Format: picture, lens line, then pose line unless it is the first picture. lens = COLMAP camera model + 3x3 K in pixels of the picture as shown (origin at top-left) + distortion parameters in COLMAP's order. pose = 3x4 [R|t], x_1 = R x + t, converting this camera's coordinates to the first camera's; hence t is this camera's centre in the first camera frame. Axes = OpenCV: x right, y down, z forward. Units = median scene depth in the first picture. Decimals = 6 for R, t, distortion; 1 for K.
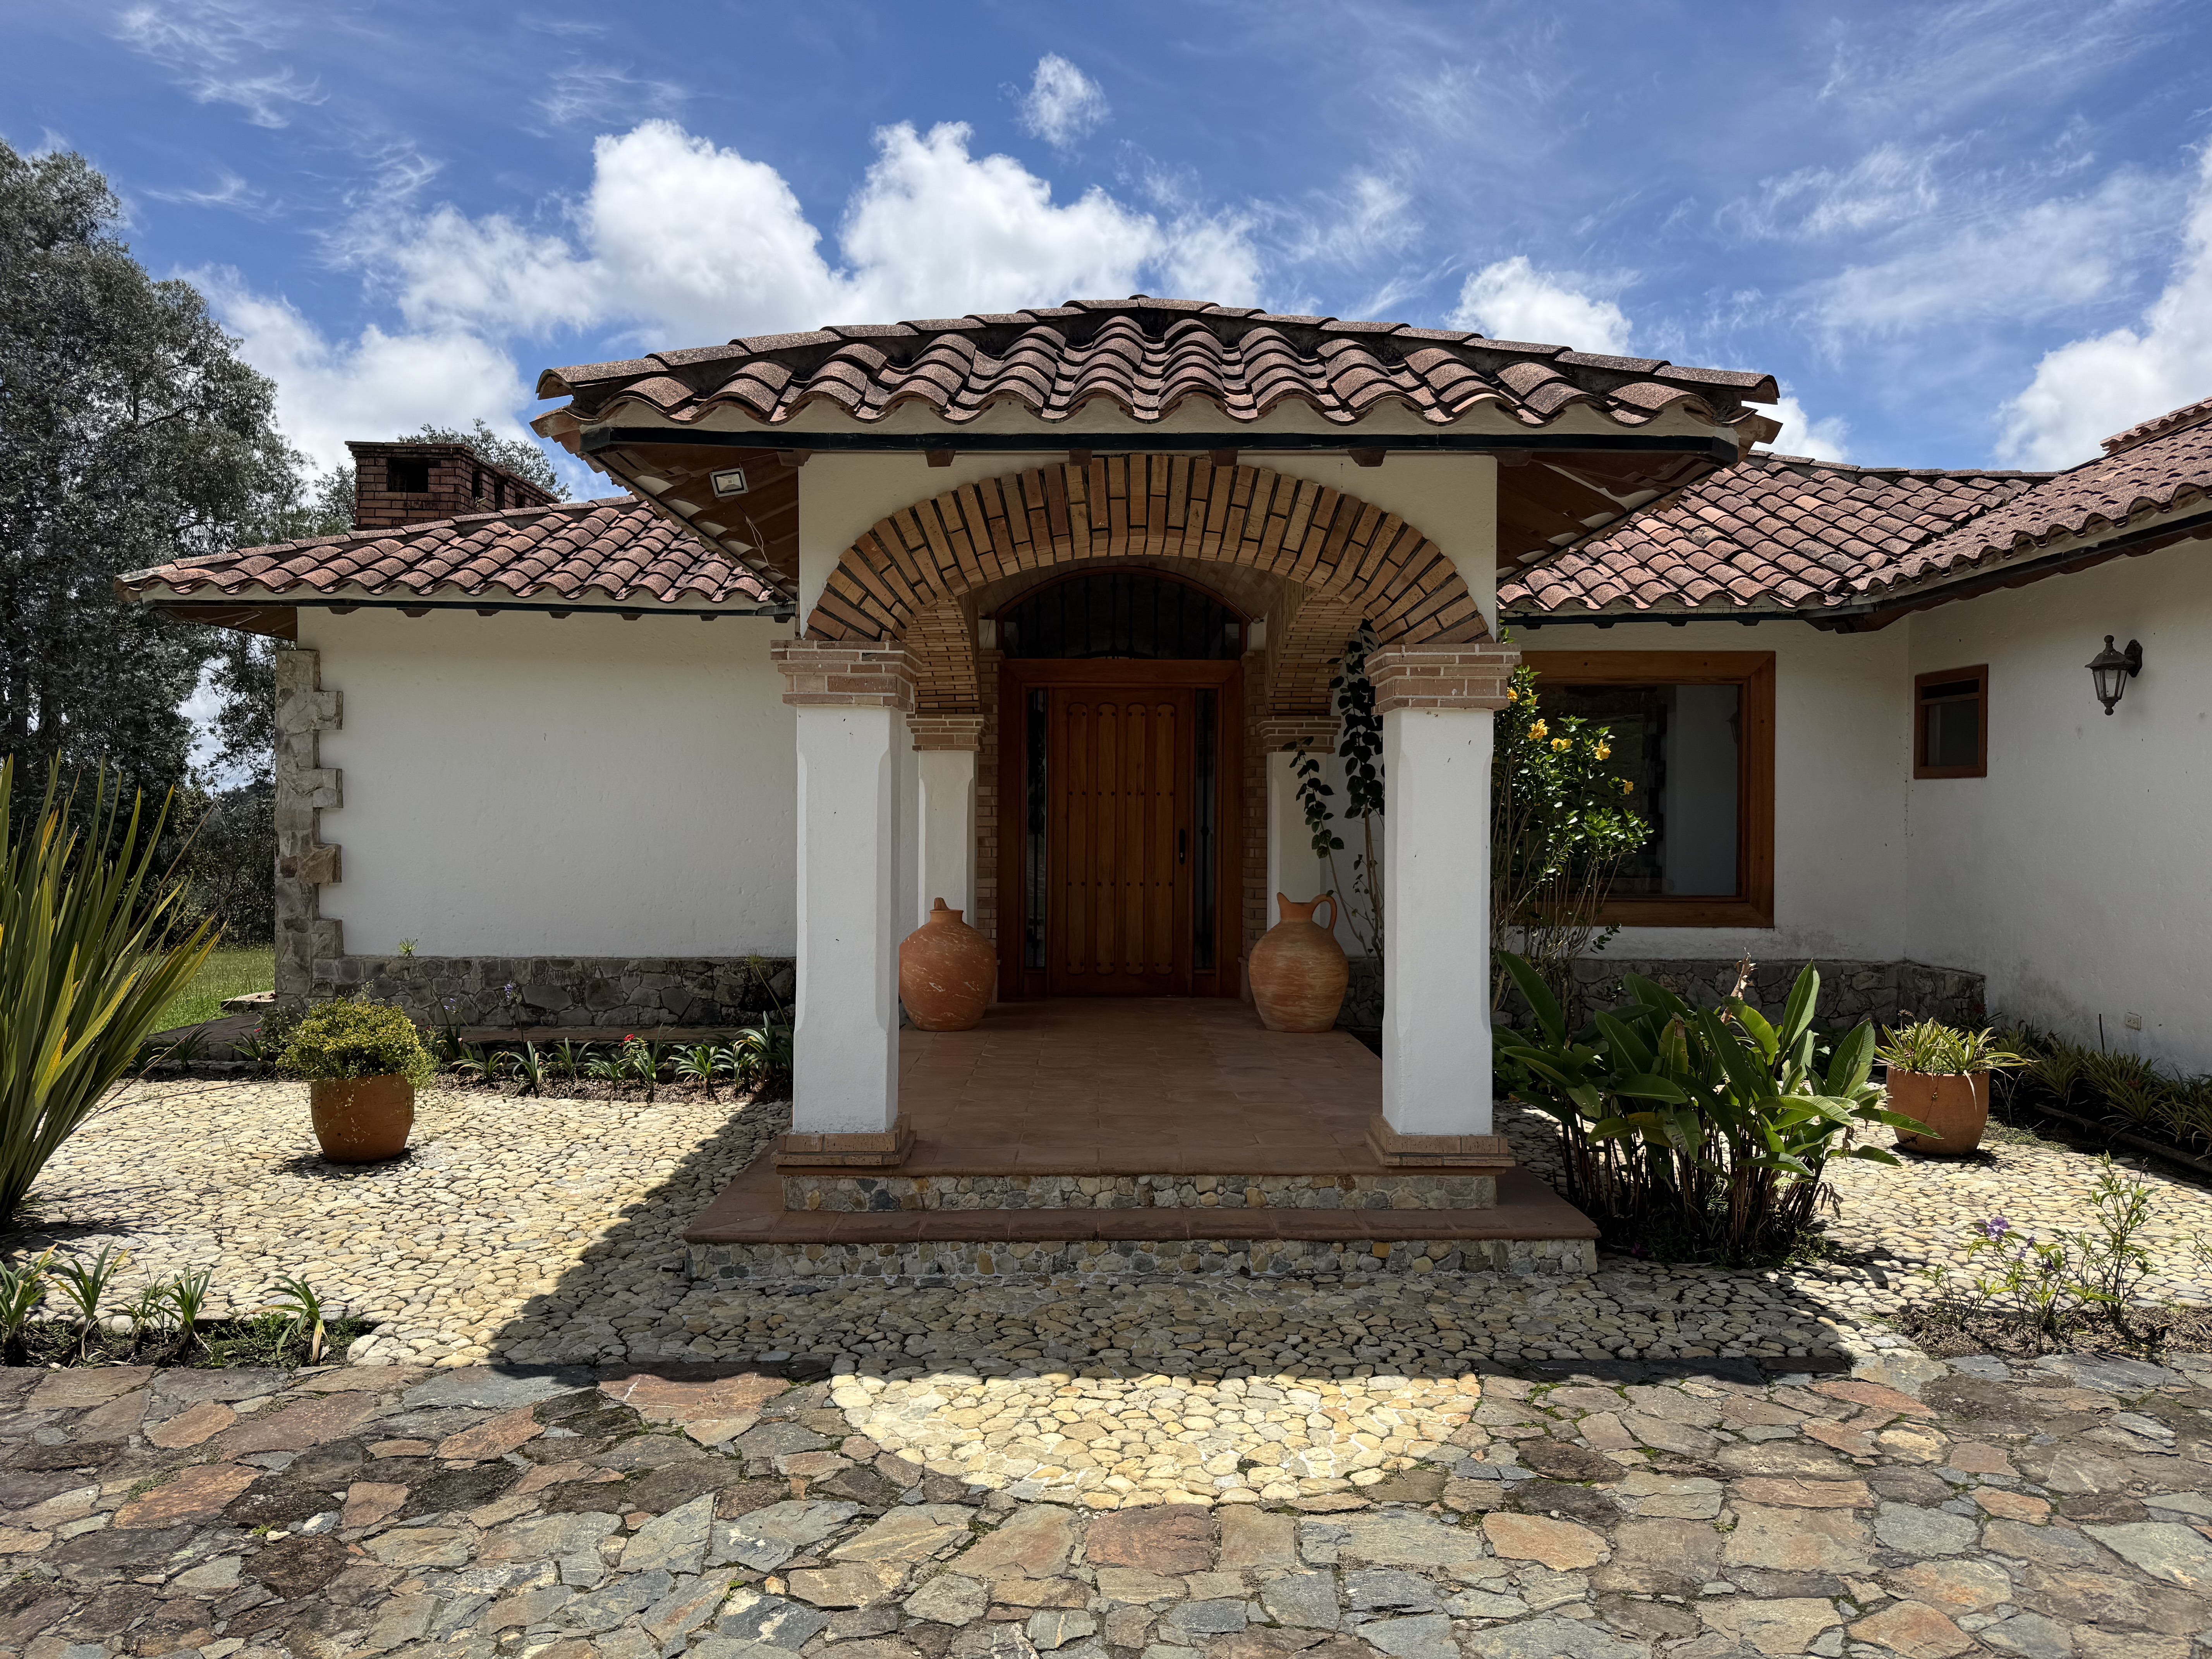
lens RADIAL K [[1554.2, 0, 1106.0], [0, 1554.2, 829.5], [0, 0, 1]] dist [0.092588, -0.139833]
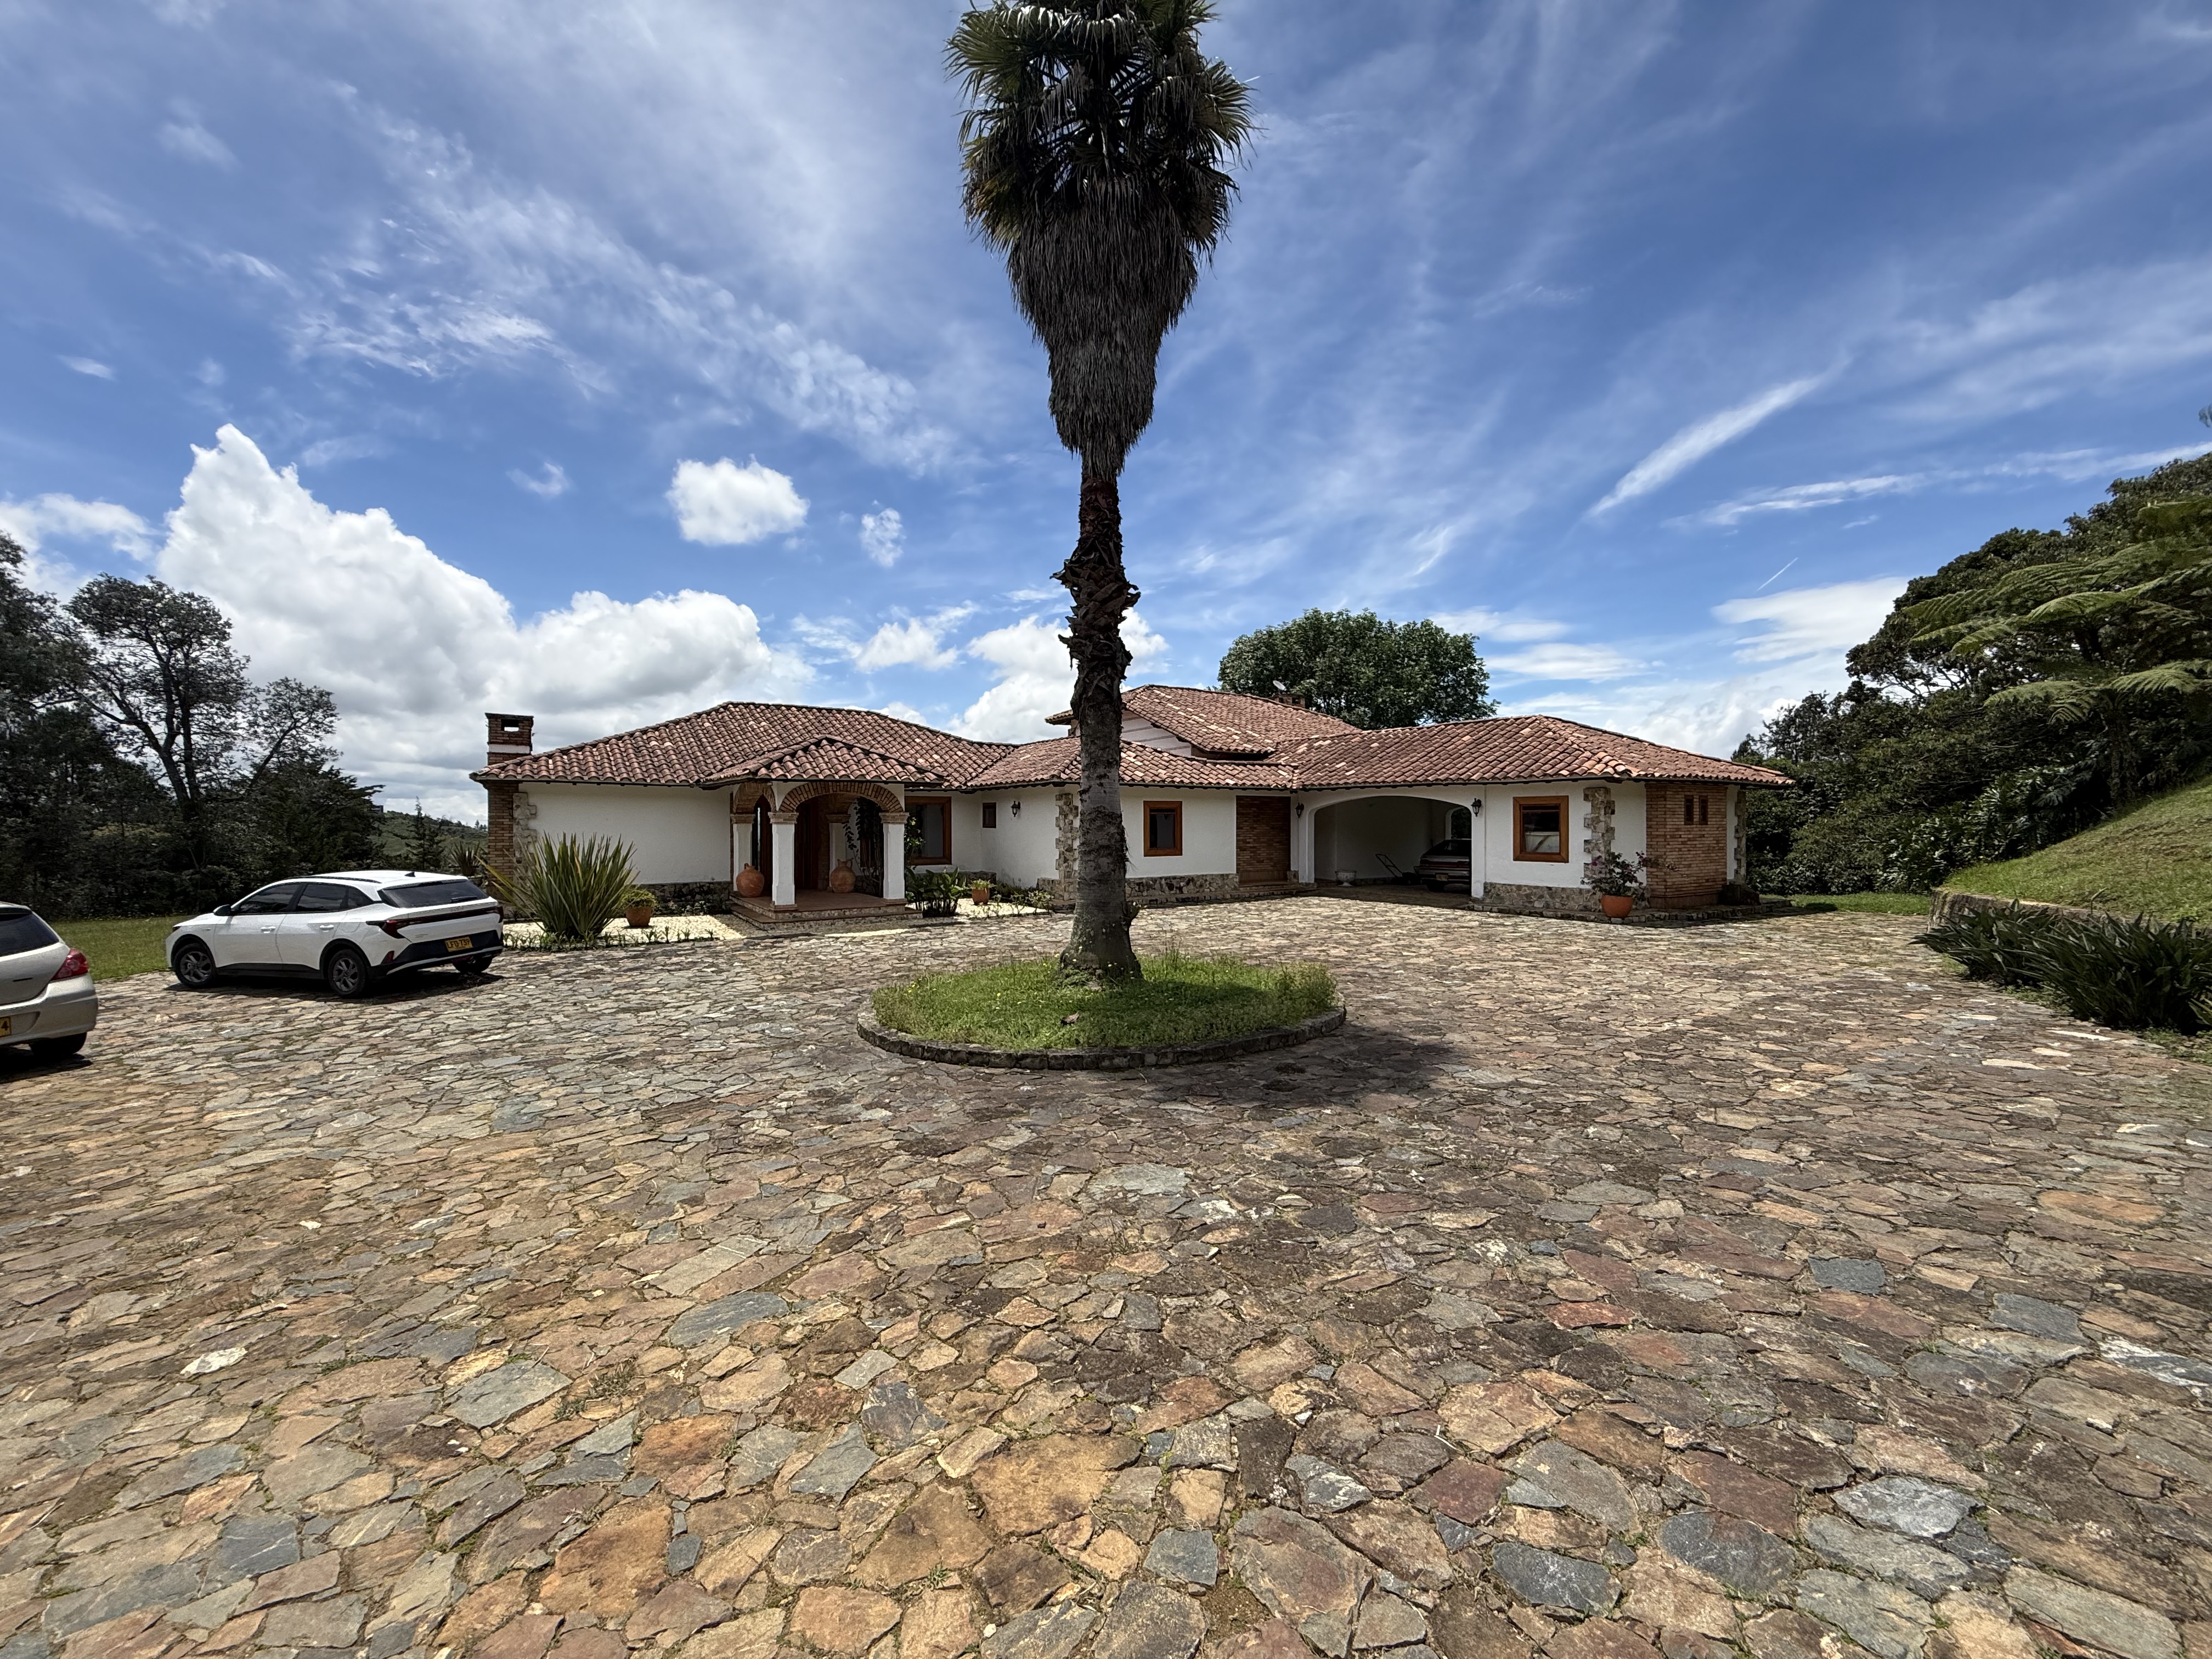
lens RADIAL K [[882.7, 0, 1106.0], [0, 882.7, 829.5], [0, 0, 1]] dist [-0.000658, -0.000285]
pose [[0.843730, -0.011058, 0.536654, -0.923065], [0.011353, 0.999932, 0.002754, -0.059981], [-0.536648, 0.003769, 0.843798, -2.268548]]
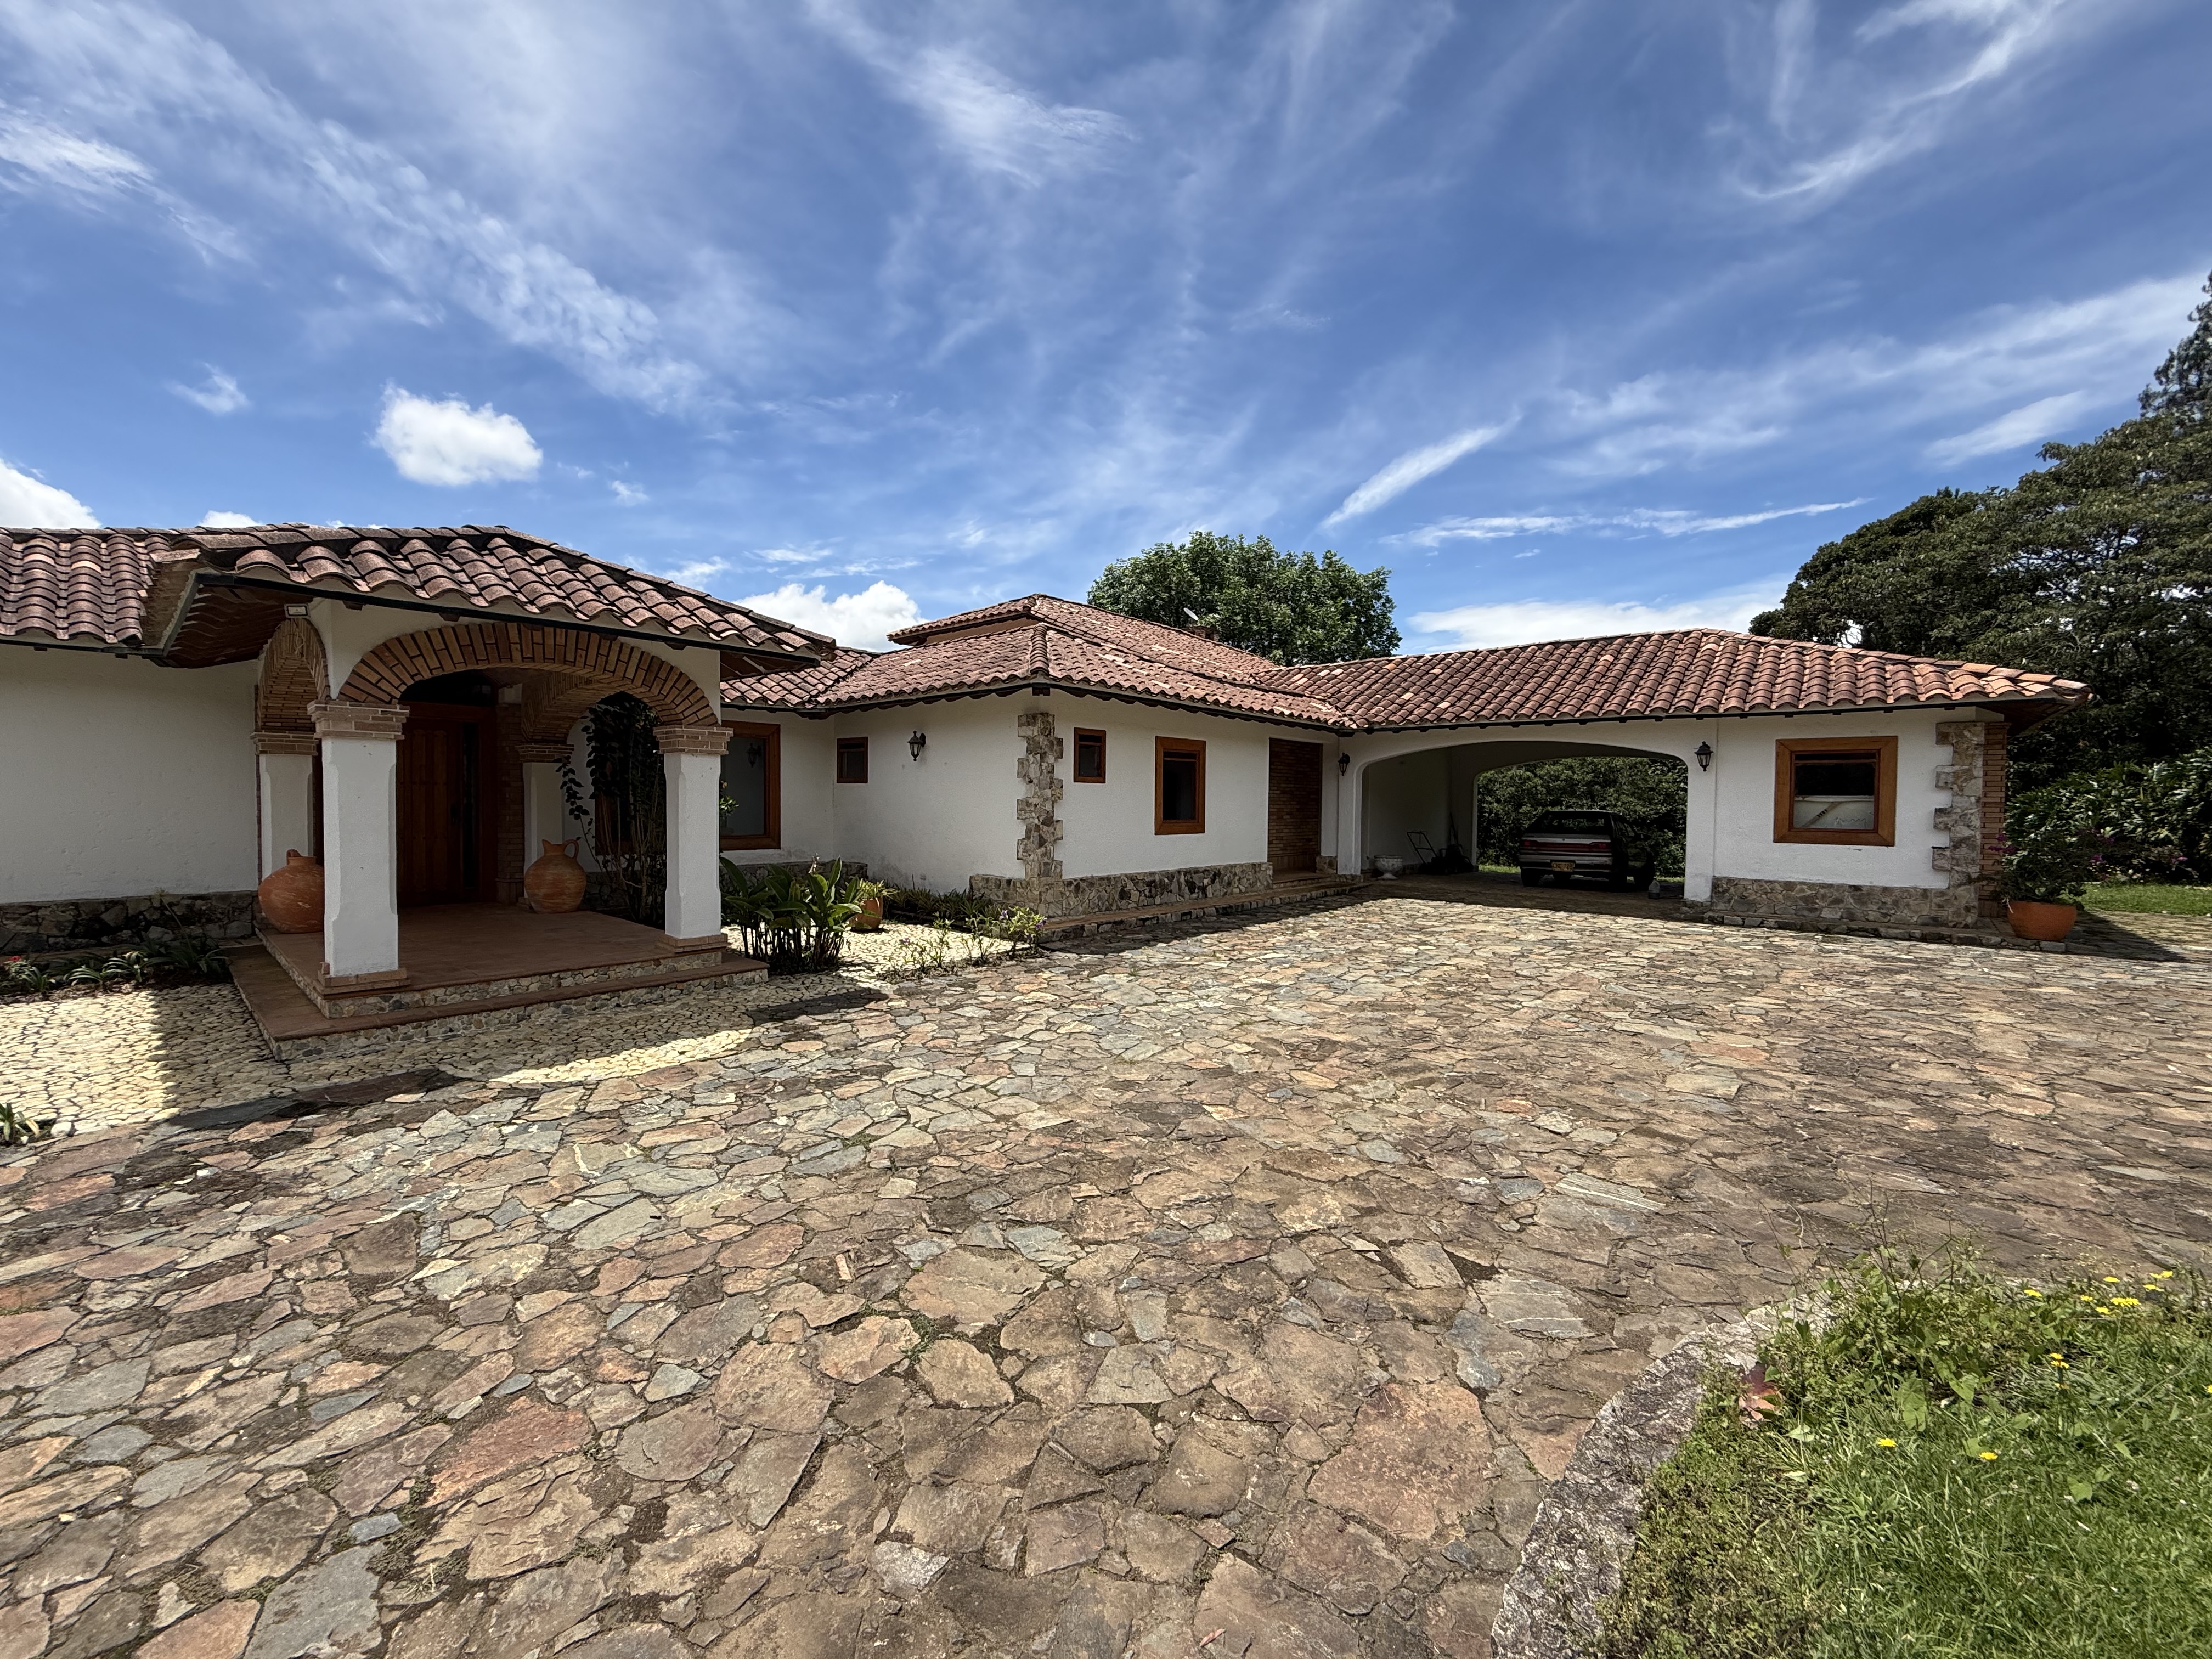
lens RADIAL K [[876.7, 0, 1106.7], [0, 876.7, 793.3], [0, 0, 1]] dist [0.001089, 0.000224]
pose [[0.670256, 0.007855, 0.742089, -0.374563], [0.000306, 0.999941, -0.010860, -0.004510], [-0.742130, 0.007506, 0.670214, -0.350943]]
